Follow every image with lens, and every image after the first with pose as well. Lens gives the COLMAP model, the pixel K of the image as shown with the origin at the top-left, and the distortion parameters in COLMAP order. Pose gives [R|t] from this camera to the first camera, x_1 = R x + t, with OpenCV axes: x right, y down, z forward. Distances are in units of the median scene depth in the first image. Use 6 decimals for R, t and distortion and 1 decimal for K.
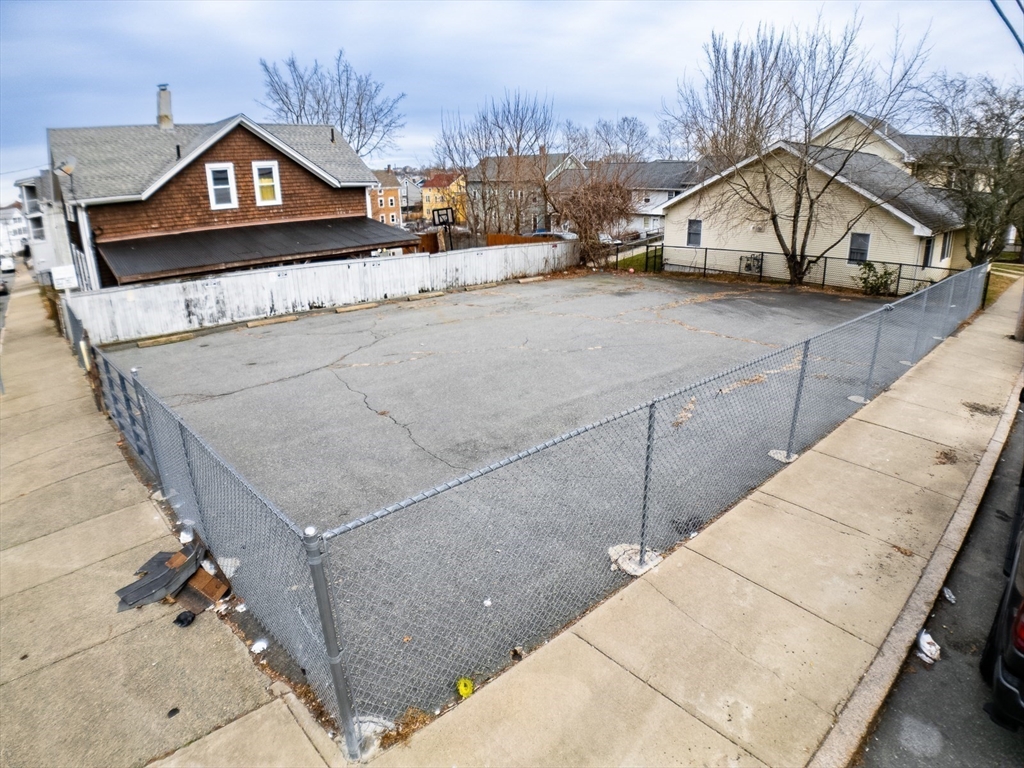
lens RADIAL K [[587.2, 0, 512.0], [0, 587.2, 384.0], [0, 0, 1]] dist [-0.091891, -0.034012]
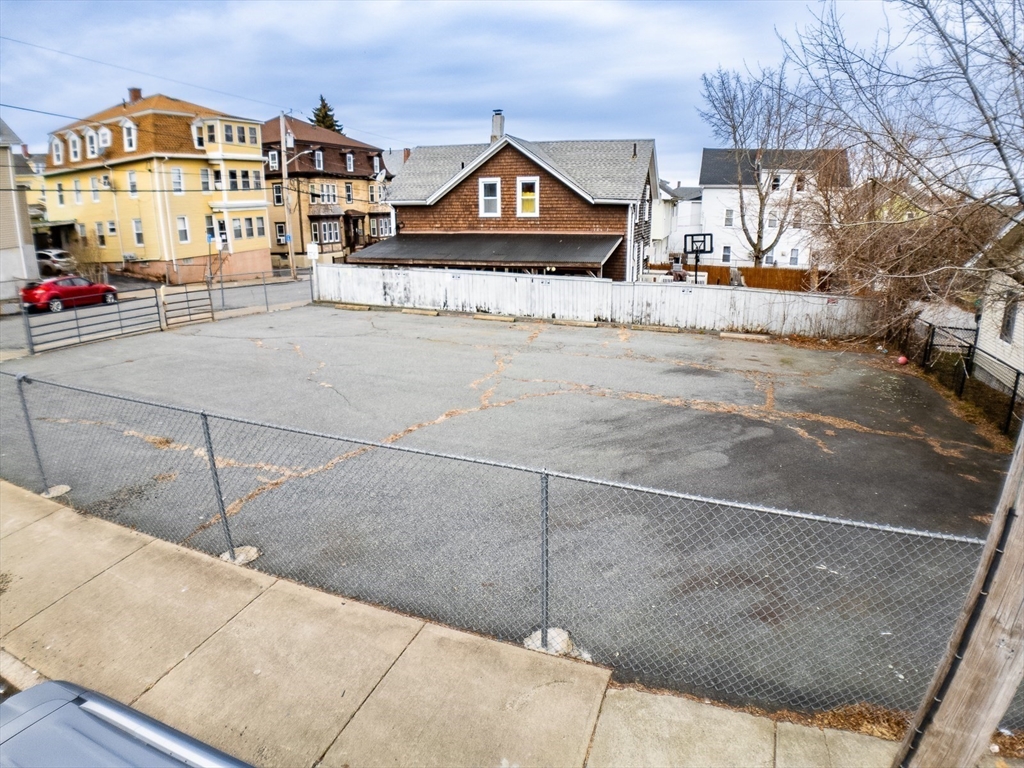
lens RADIAL K [[587.2, 0, 512.0], [0, 587.2, 384.0], [0, 0, 1]] dist [-0.091891, -0.034012]
pose [[0.469081, 0.272035, -0.840214, 0.666206], [-0.296804, 0.944601, 0.140130, -0.177209], [0.831787, 0.183647, 0.523836, 0.502268]]
